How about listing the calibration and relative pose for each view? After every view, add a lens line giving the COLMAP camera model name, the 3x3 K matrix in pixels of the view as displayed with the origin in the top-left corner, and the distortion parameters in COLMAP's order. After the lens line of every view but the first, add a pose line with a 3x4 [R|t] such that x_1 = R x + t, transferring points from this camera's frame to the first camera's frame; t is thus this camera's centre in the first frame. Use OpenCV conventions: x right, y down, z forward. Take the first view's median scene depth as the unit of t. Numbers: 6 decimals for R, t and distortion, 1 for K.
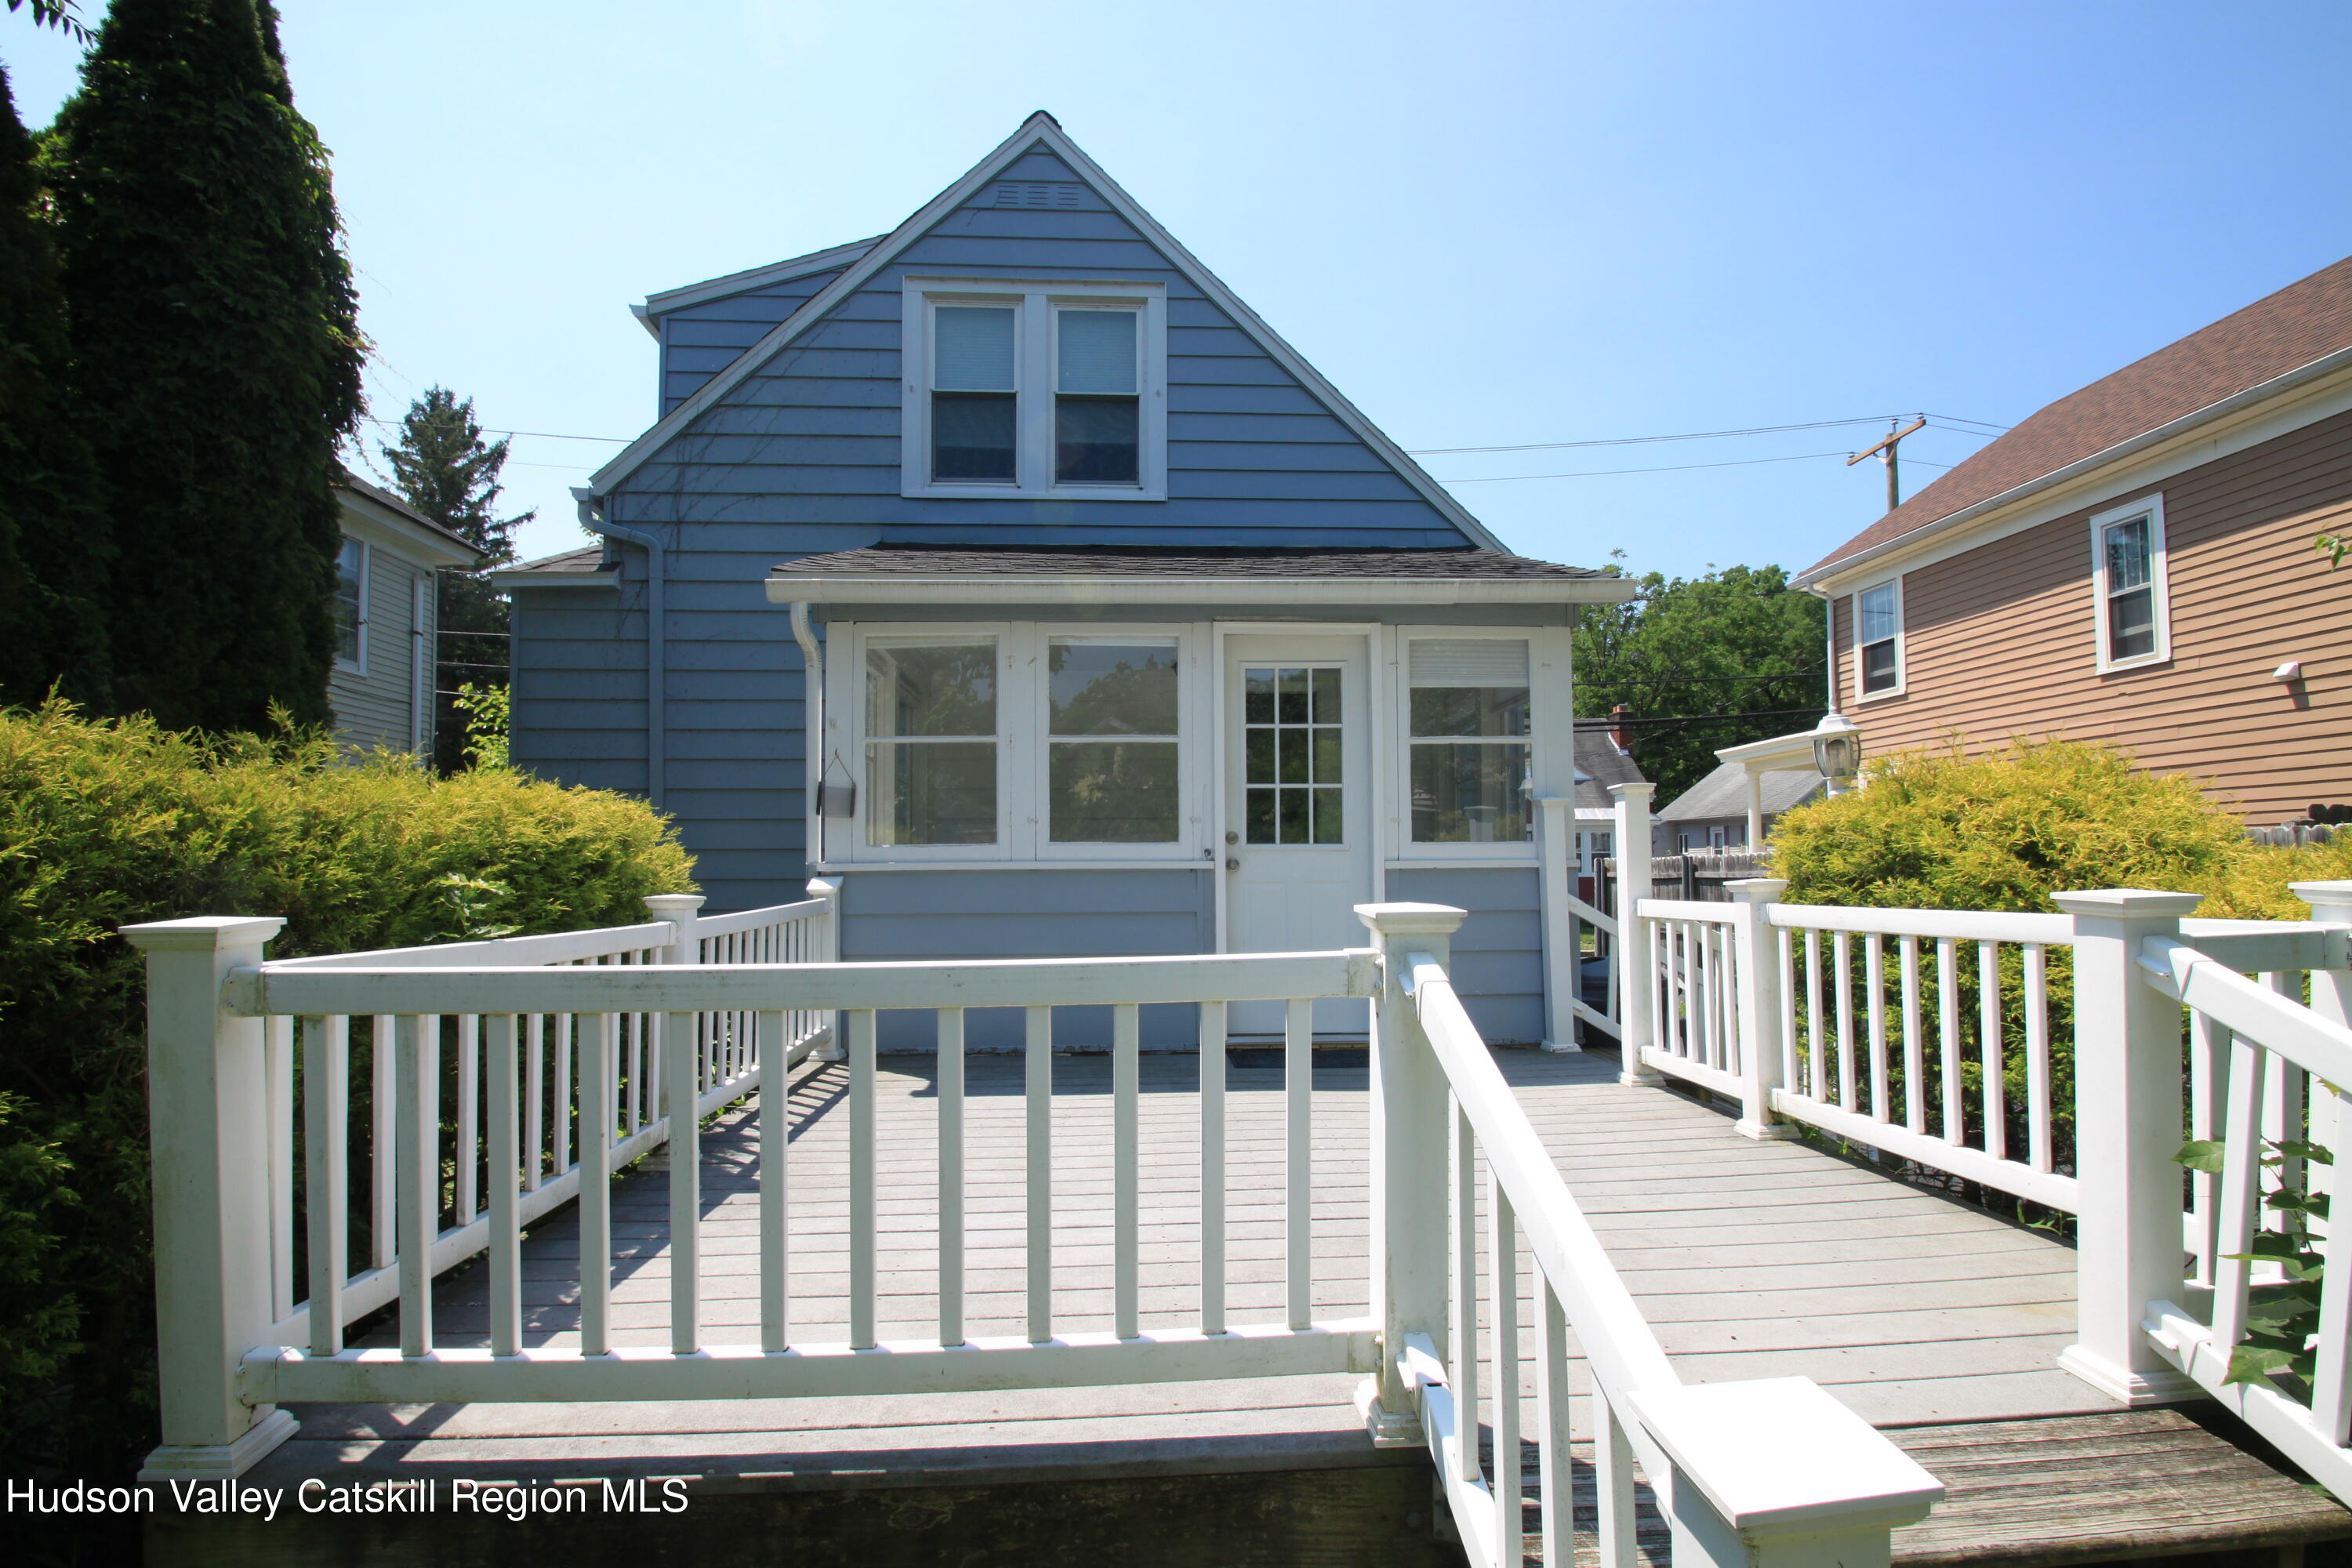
lens RADIAL K [[1129.7, 0, 1174.4], [0, 1129.7, 823.2], [0, 0, 1]] dist [-0.010372, -0.001953]
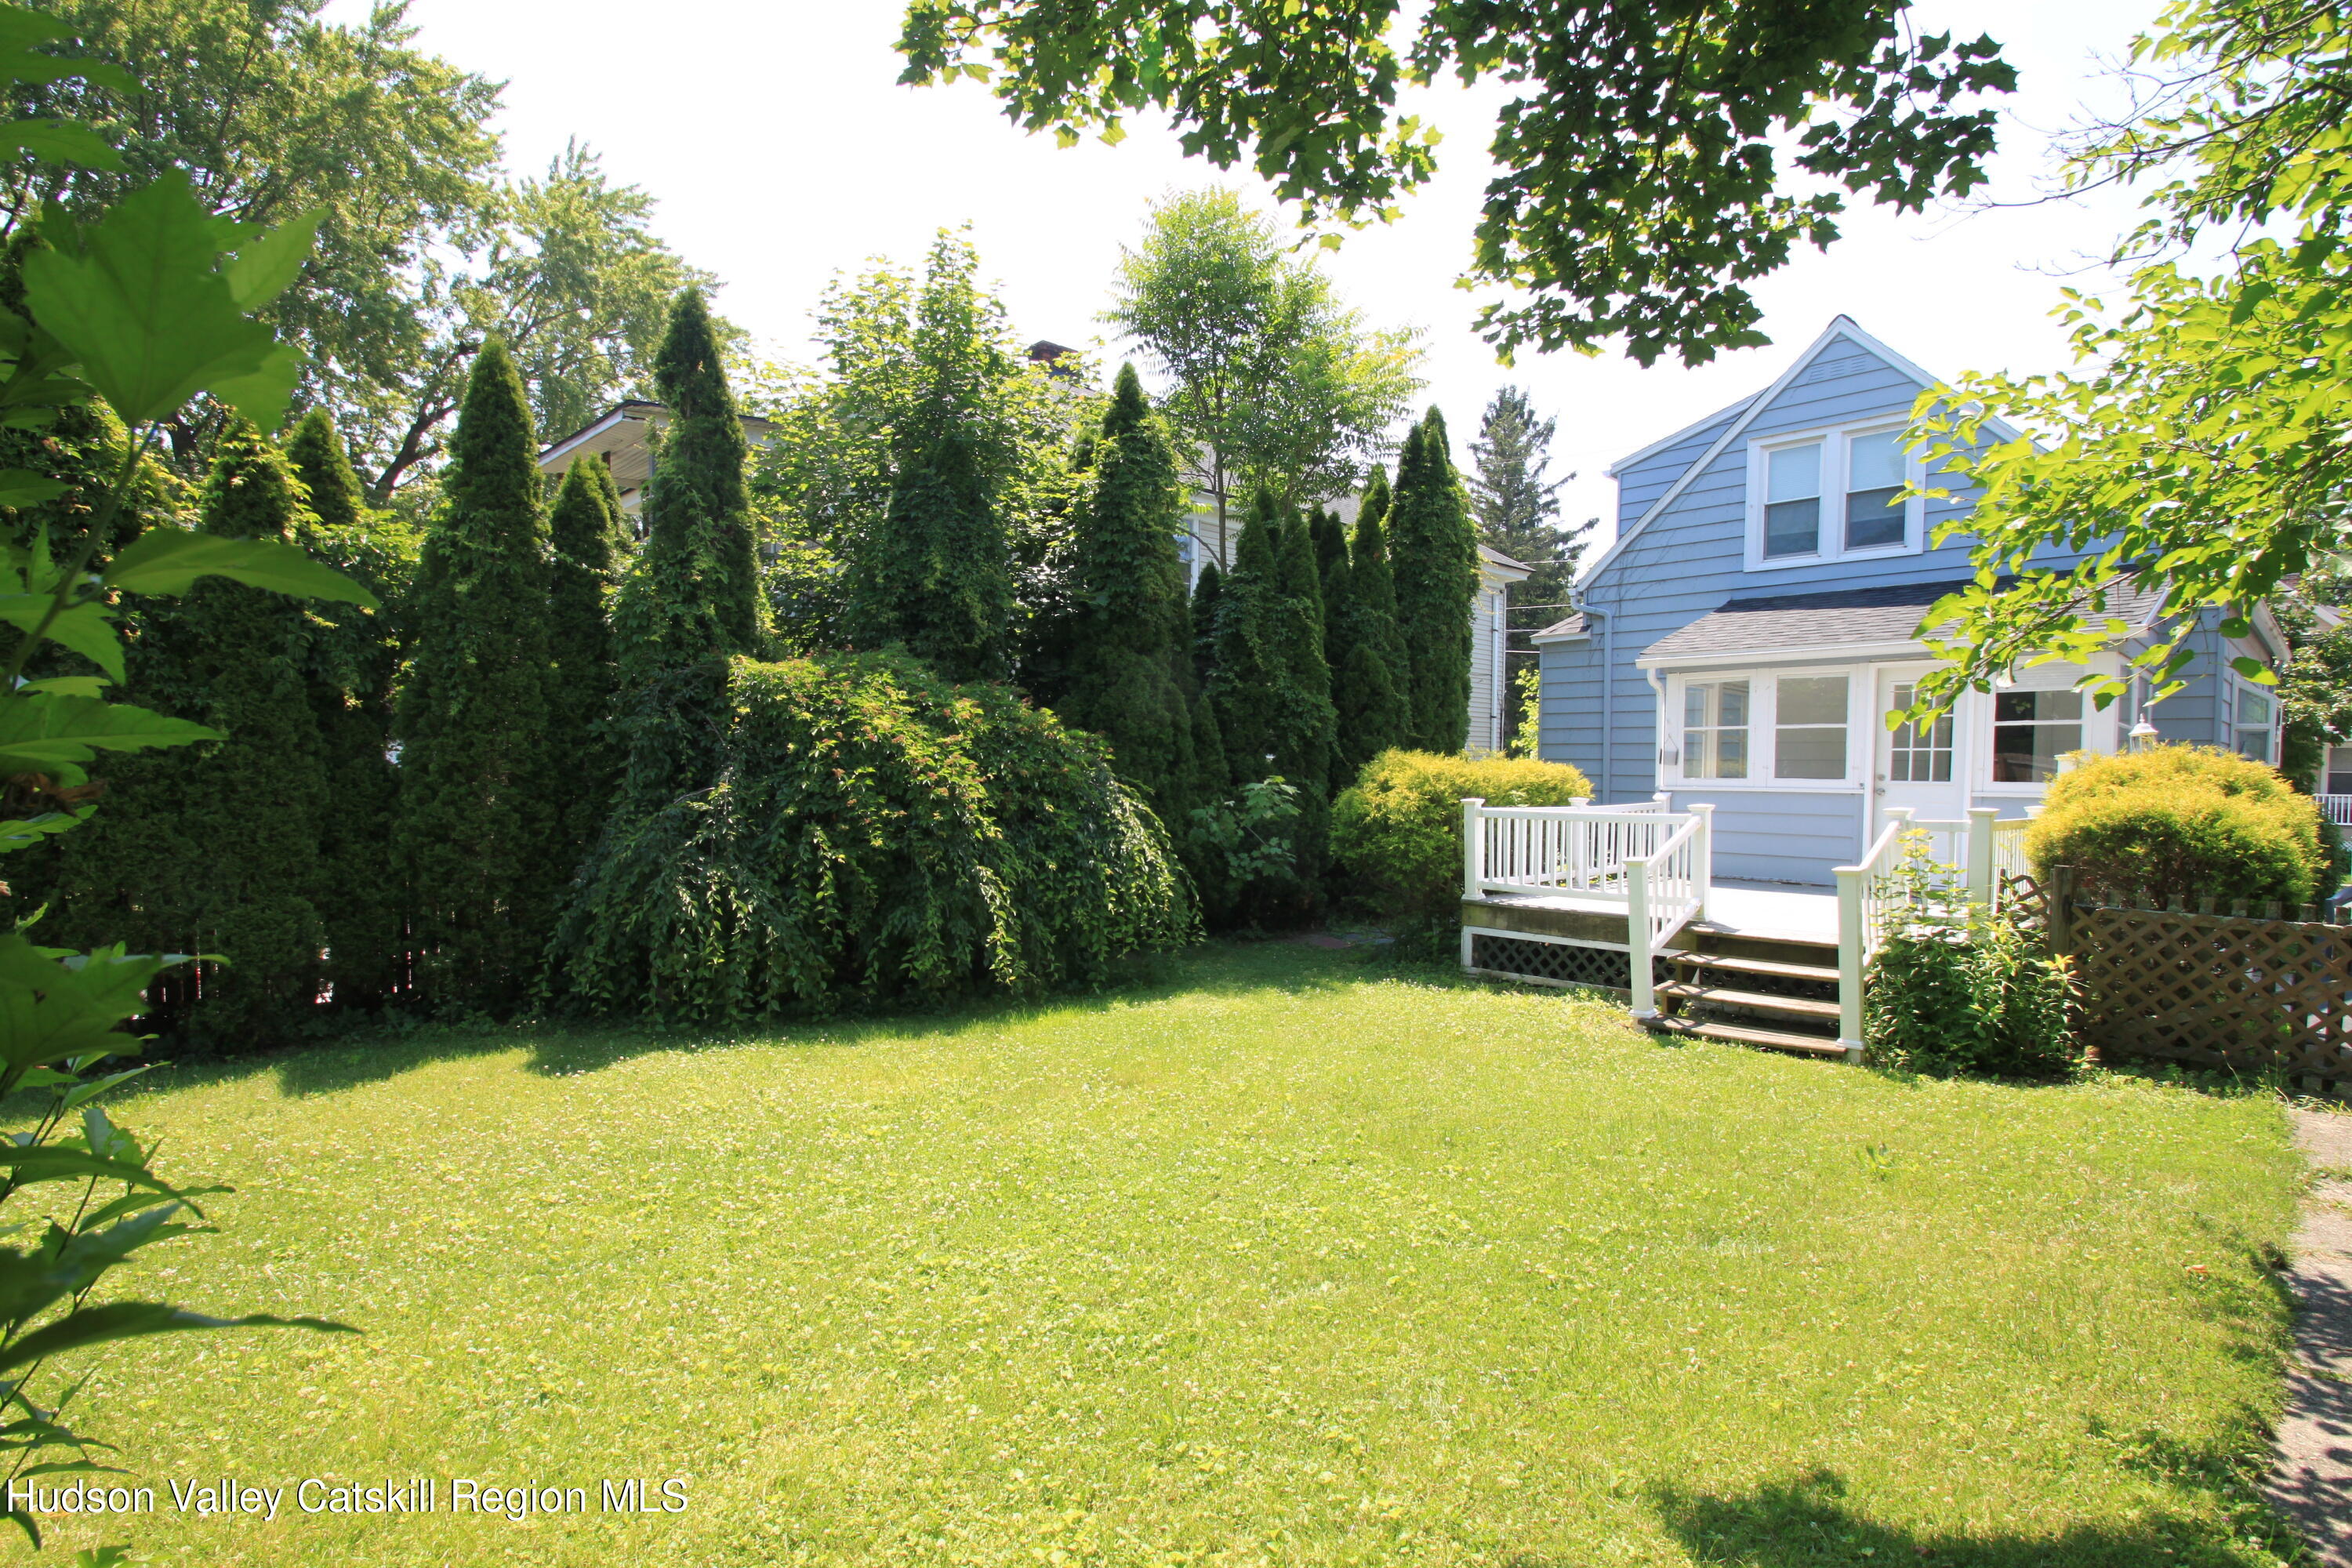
lens RADIAL K [[1209.3, 0, 1169.4], [0, 1209.3, 789.5], [0, 0, 1]] dist [0.002040, 0.000054]
pose [[0.659760, 0.026674, -0.751003, 0.591135], [0.014151, 0.998752, 0.047905, -0.060506], [0.751344, -0.042233, 0.658558, -0.913278]]
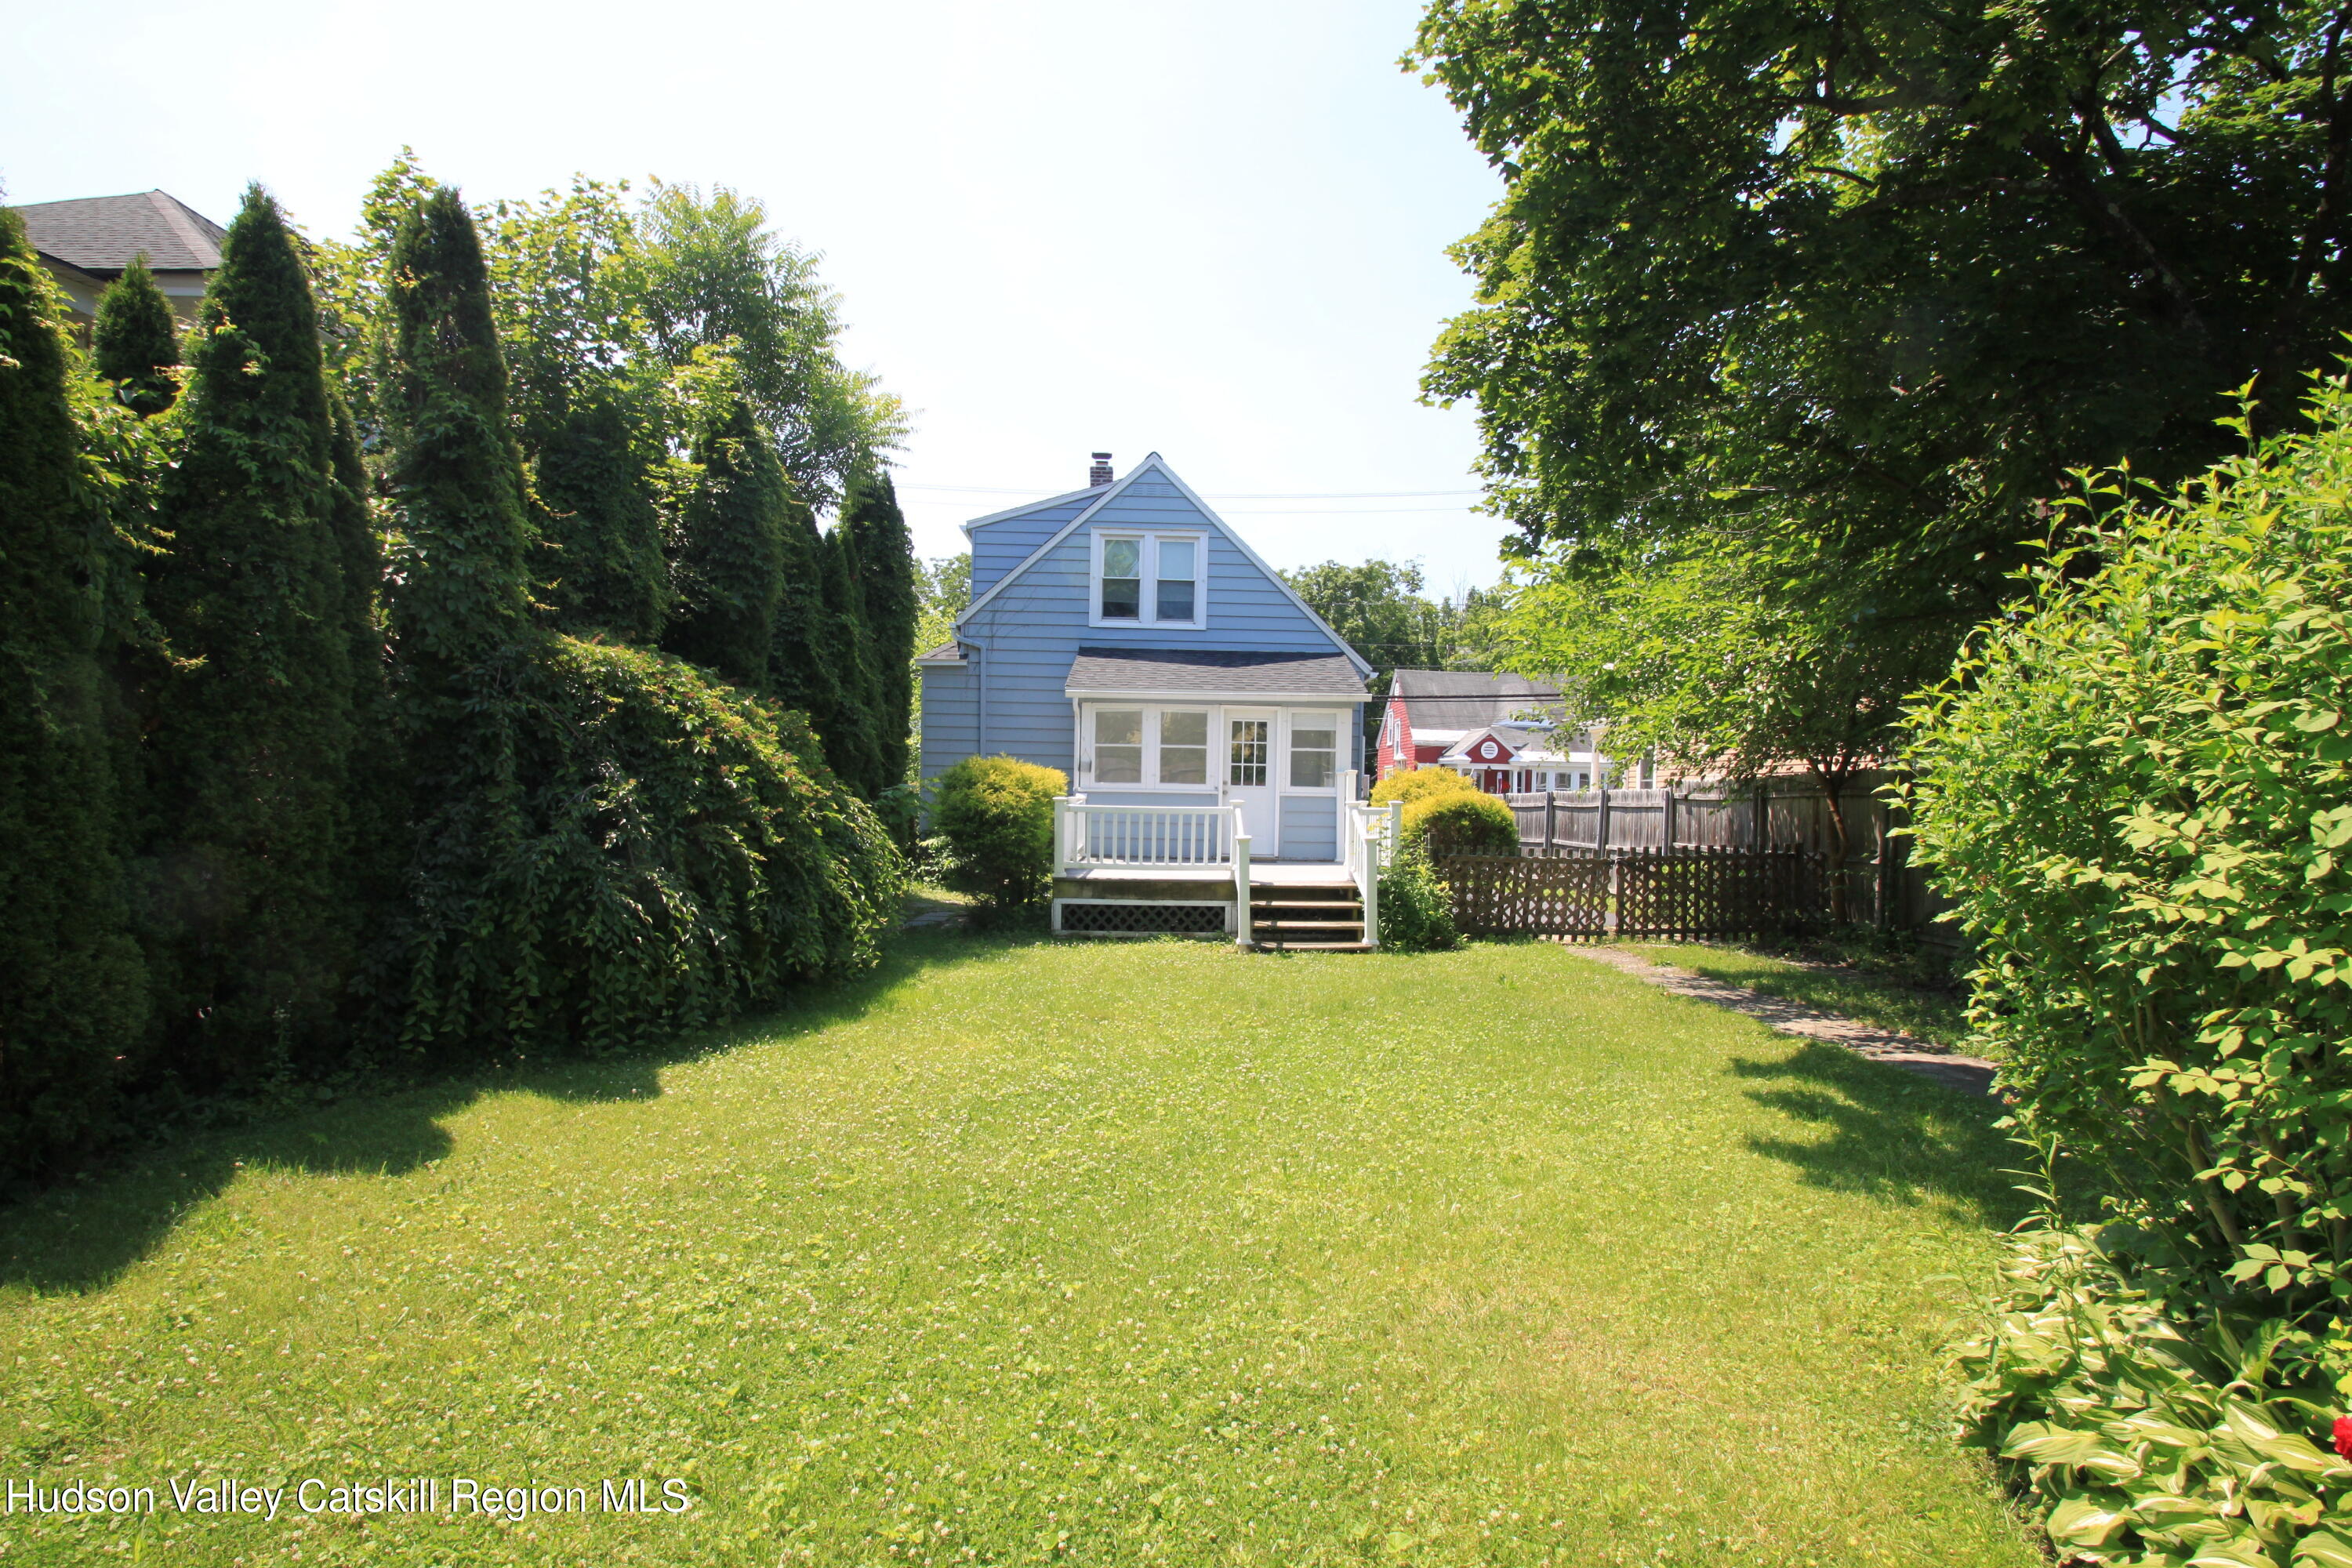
lens RADIAL K [[1209.3, 0, 1172.4], [0, 1209.3, 784.1], [0, 0, 1]] dist [0.002040, 0.000054]
pose [[0.999096, 0.026348, -0.033349, 0.015730], [-0.025166, 0.999057, 0.035373, -0.064613], [0.034250, -0.034502, 0.998818, -1.478278]]
